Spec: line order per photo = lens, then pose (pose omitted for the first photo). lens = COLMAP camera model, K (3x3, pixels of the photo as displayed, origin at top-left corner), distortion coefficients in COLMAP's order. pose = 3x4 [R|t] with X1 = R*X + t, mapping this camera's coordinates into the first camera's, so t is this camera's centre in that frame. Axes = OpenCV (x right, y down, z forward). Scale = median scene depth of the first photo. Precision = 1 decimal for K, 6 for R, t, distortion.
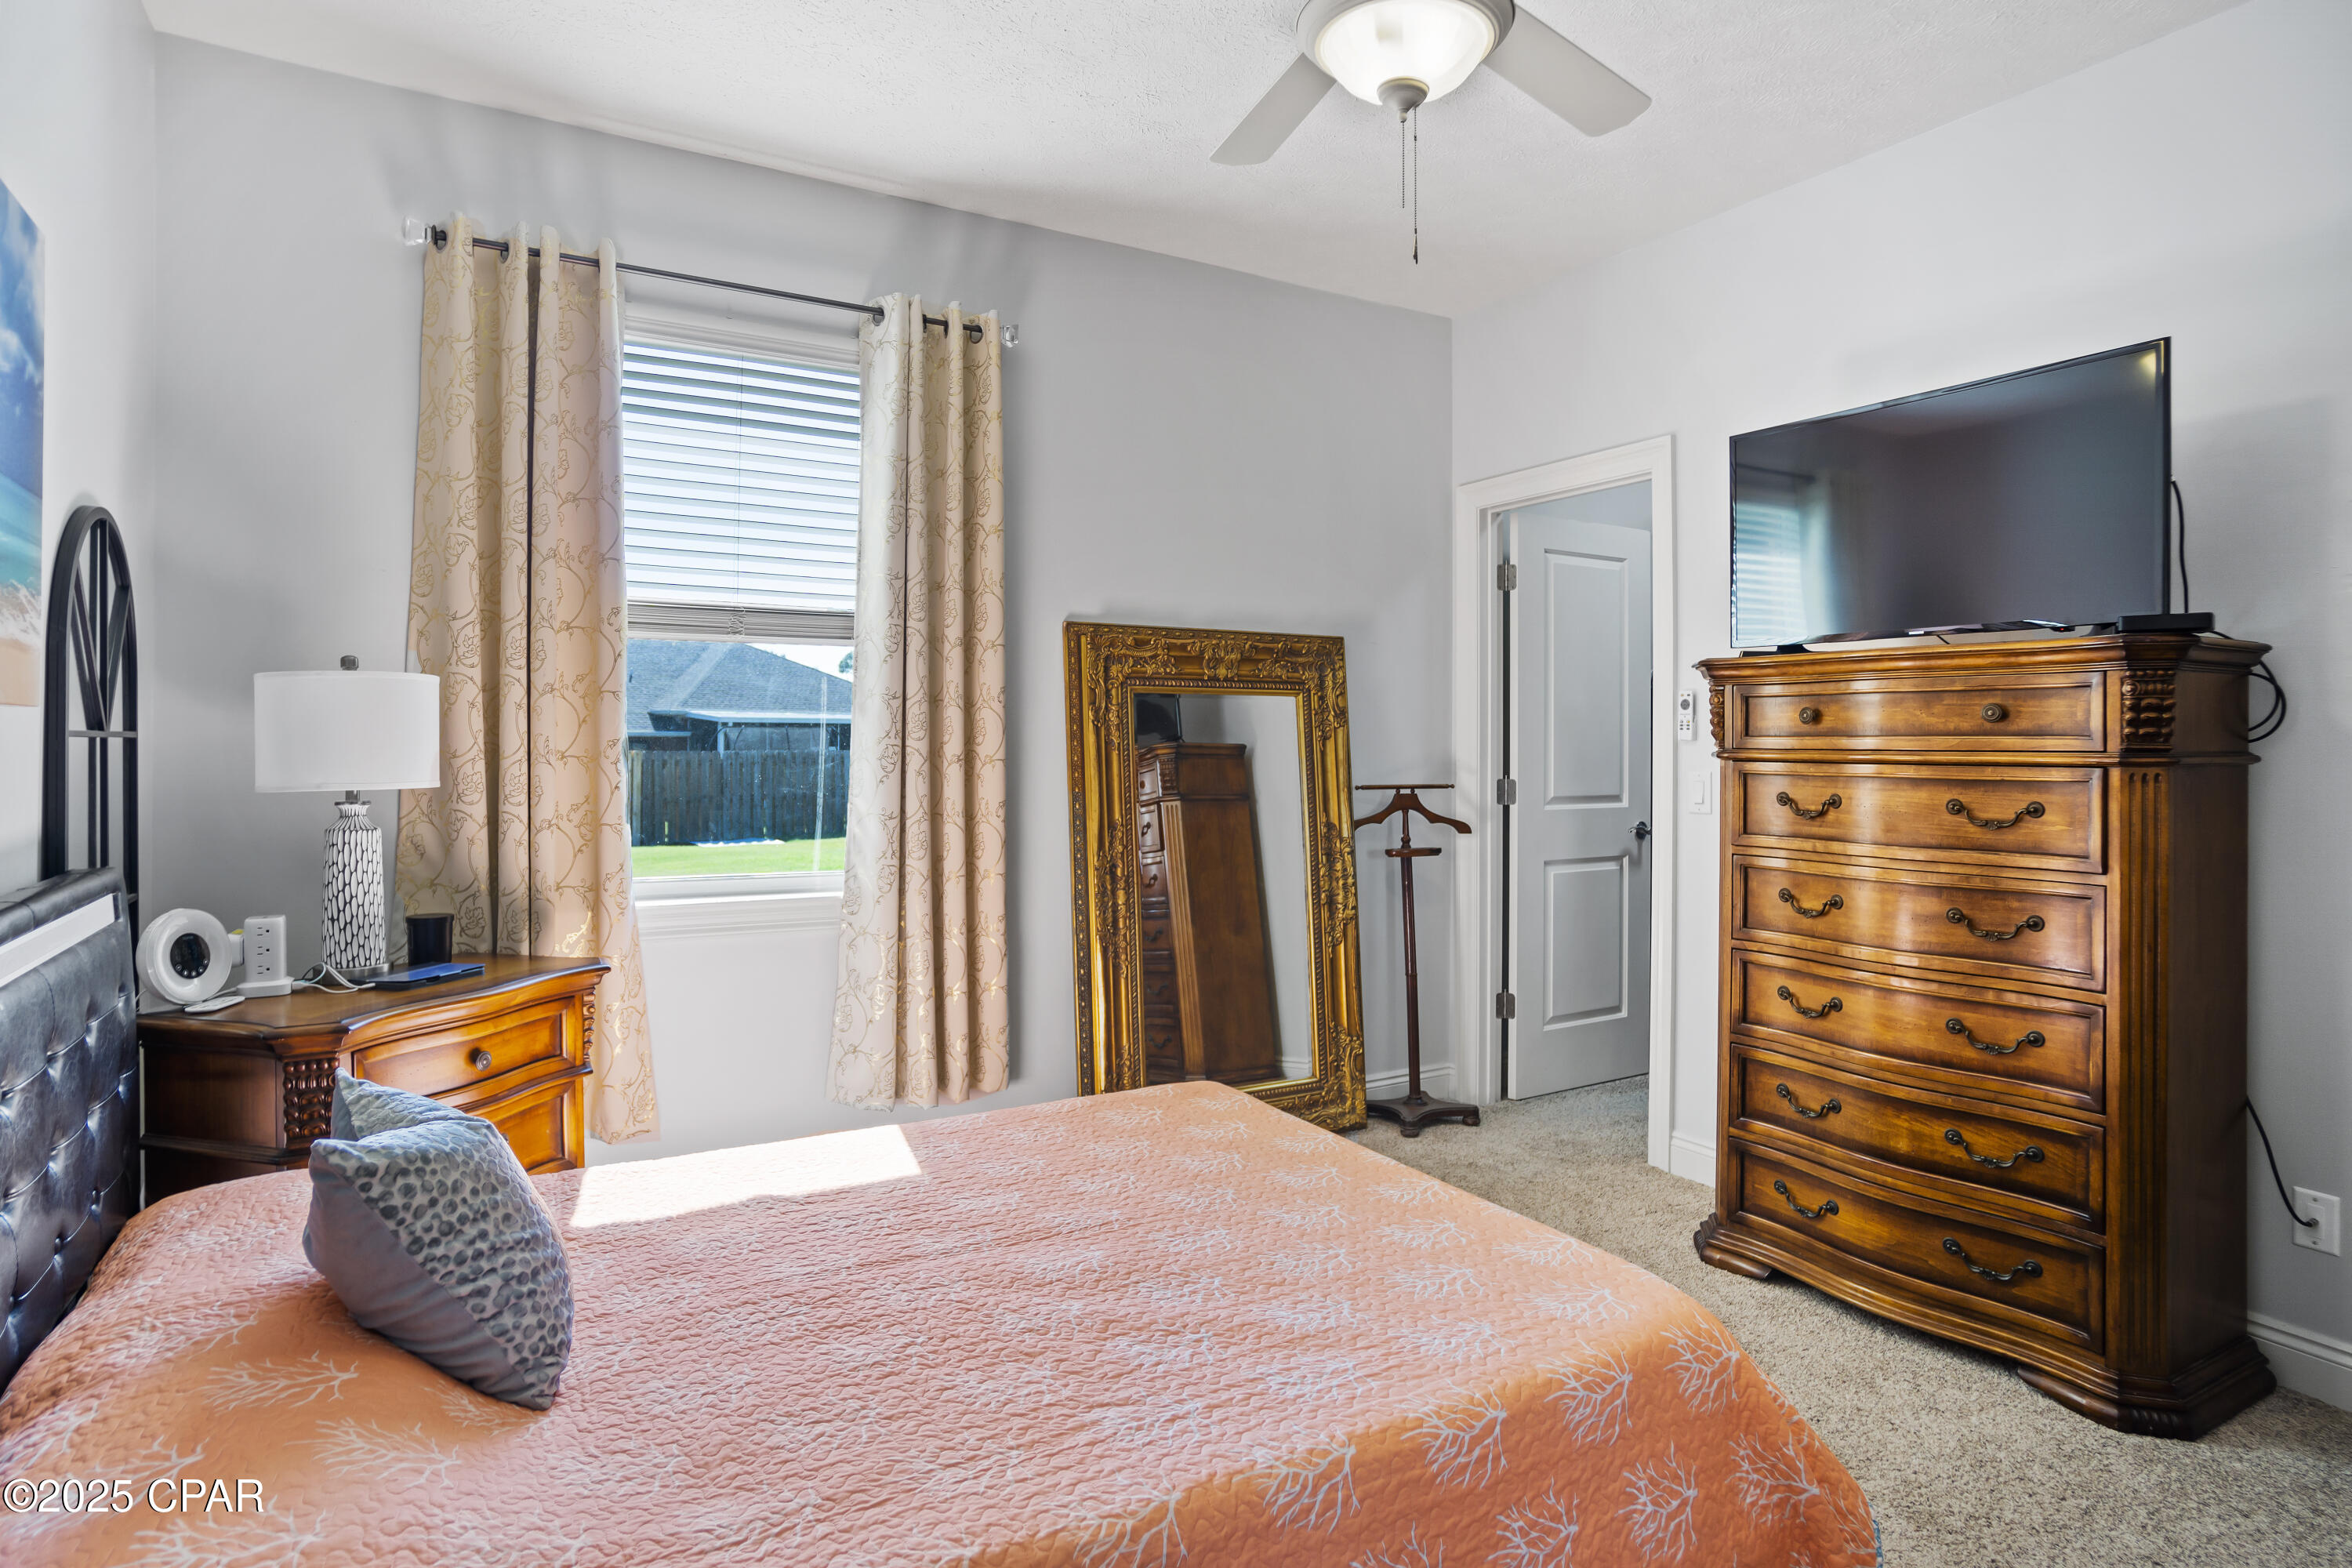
lens RADIAL K [[1271.7, 0, 1173.2], [0, 1271.7, 748.8], [0, 0, 1]] dist [-0.061041, 0.036127]
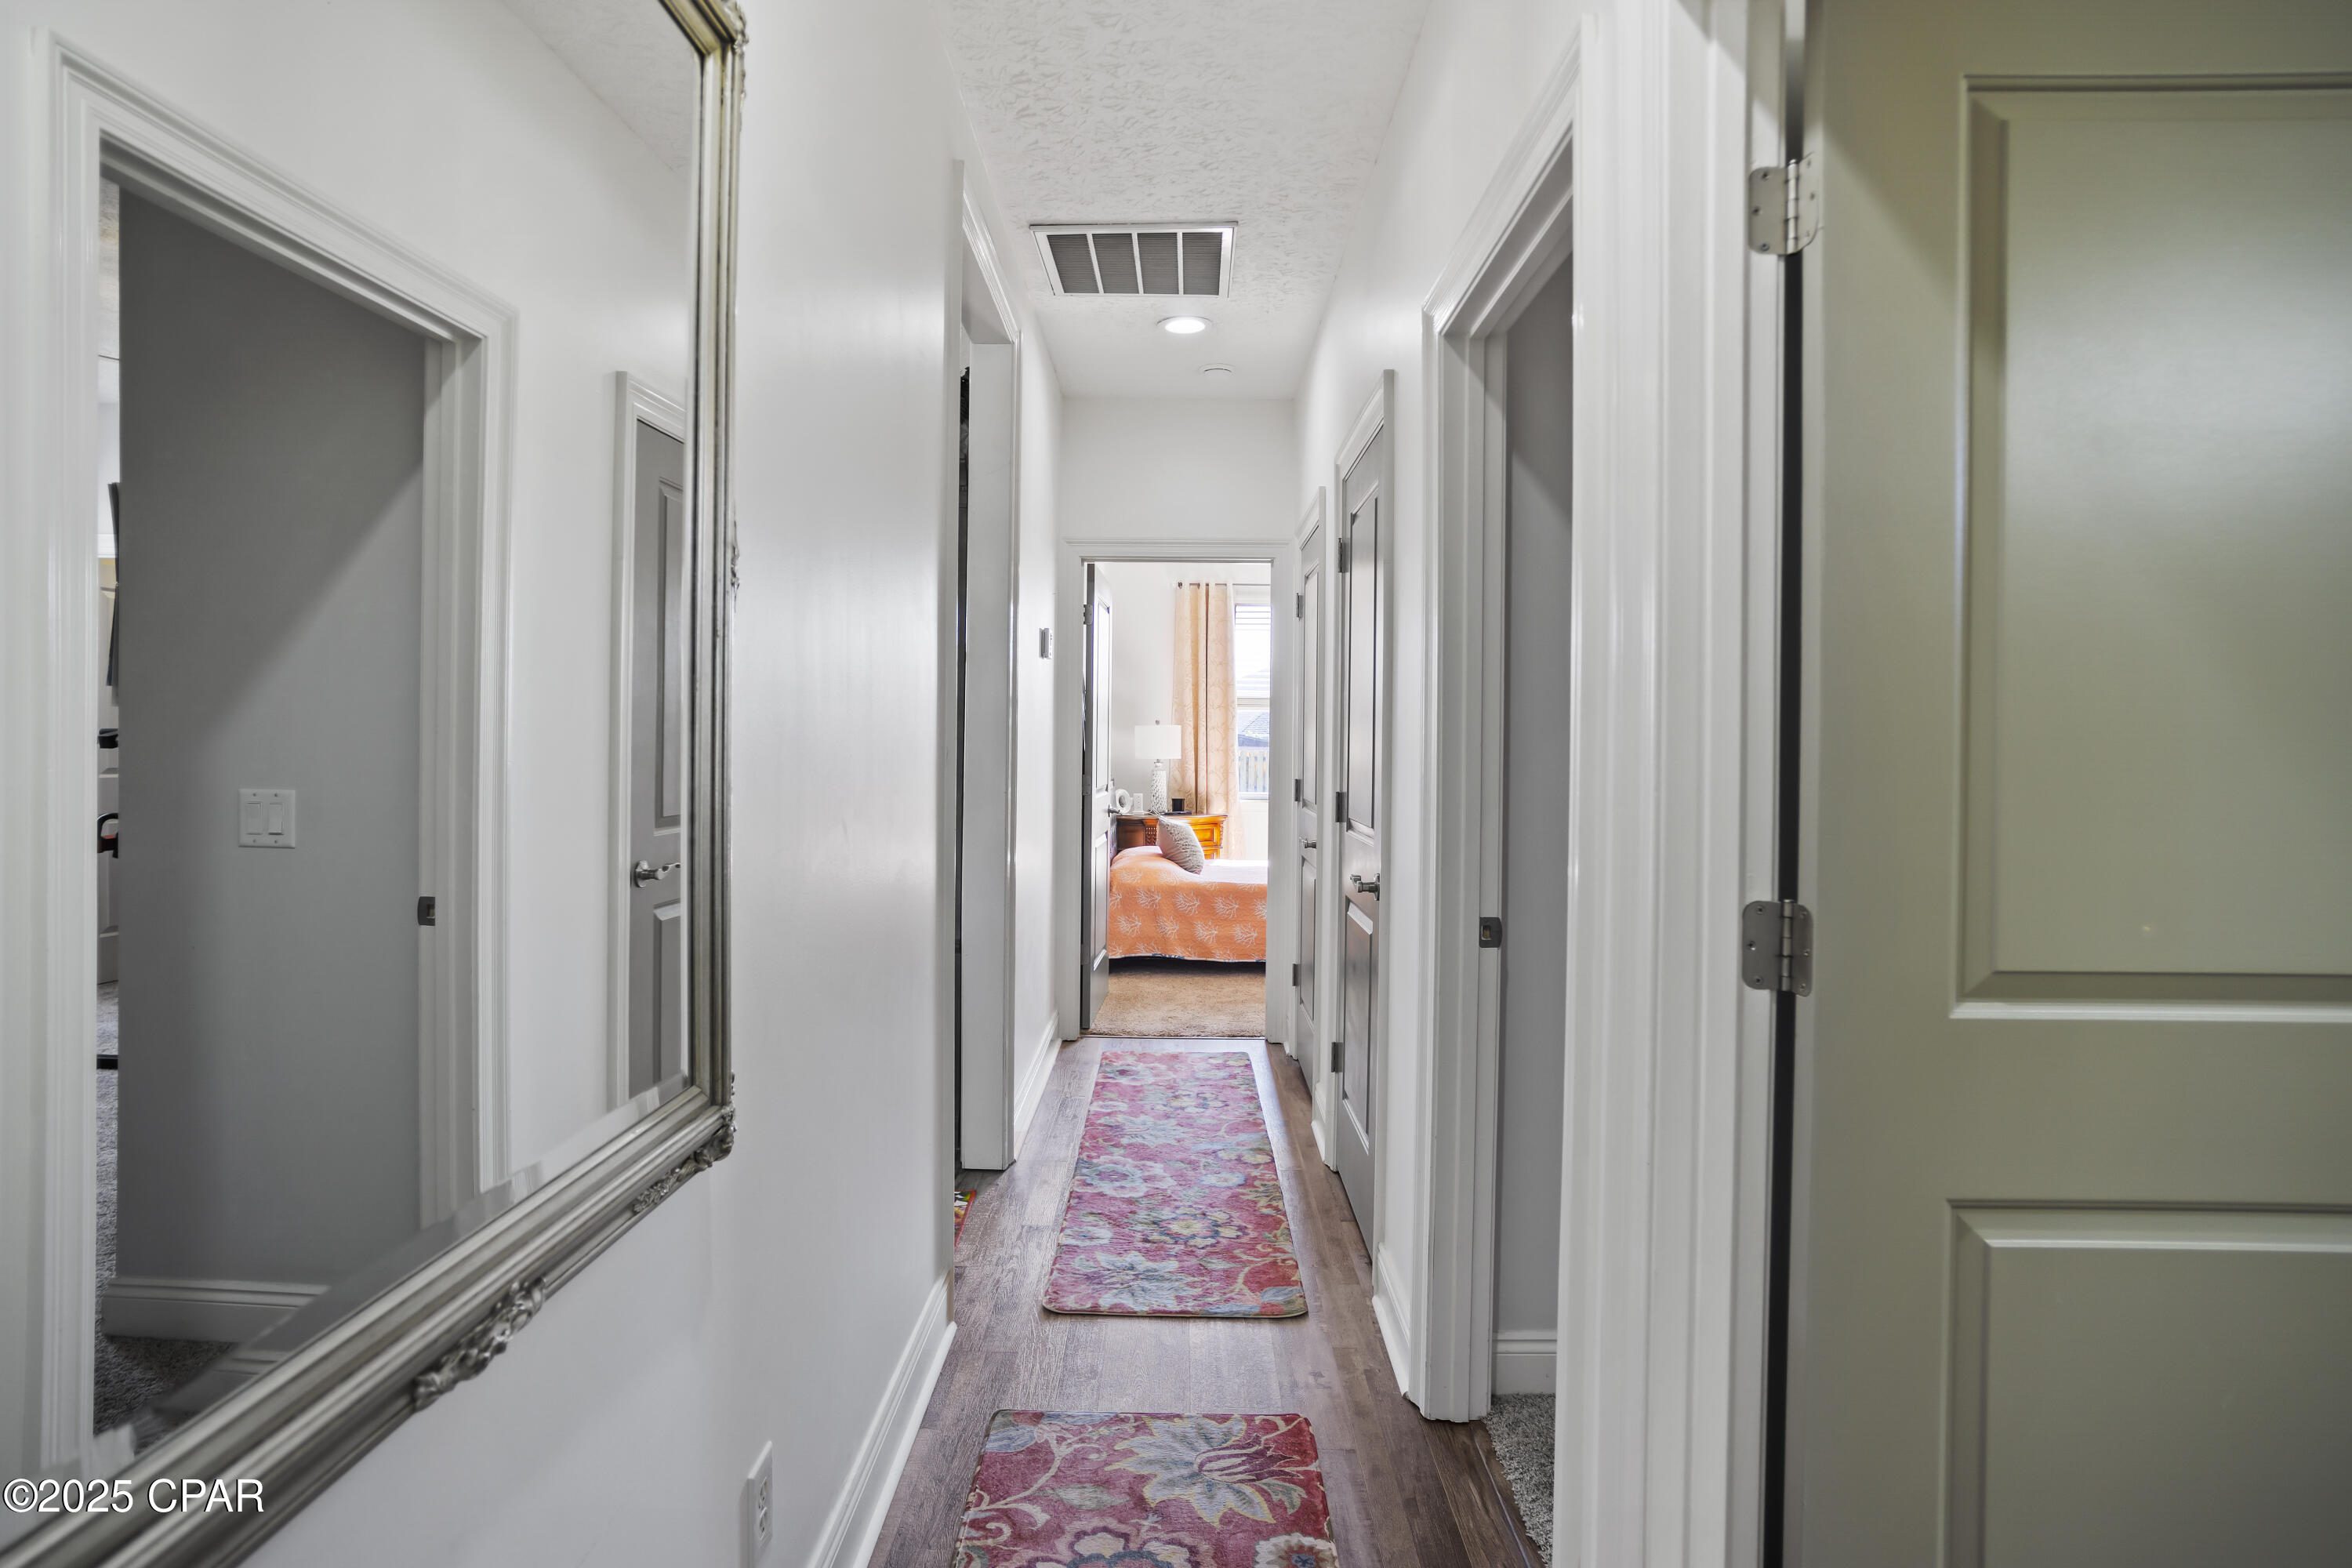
lens RADIAL K [[1271.7, 0, 1173.2], [0, 1271.7, 748.8], [0, 0, 1]] dist [-0.061041, 0.036127]
pose [[0.858549, -0.018502, -0.512398, 1.026366], [-0.000537, 0.999316, -0.036983, 0.119772], [0.512731, 0.032027, 0.857952, -1.739376]]
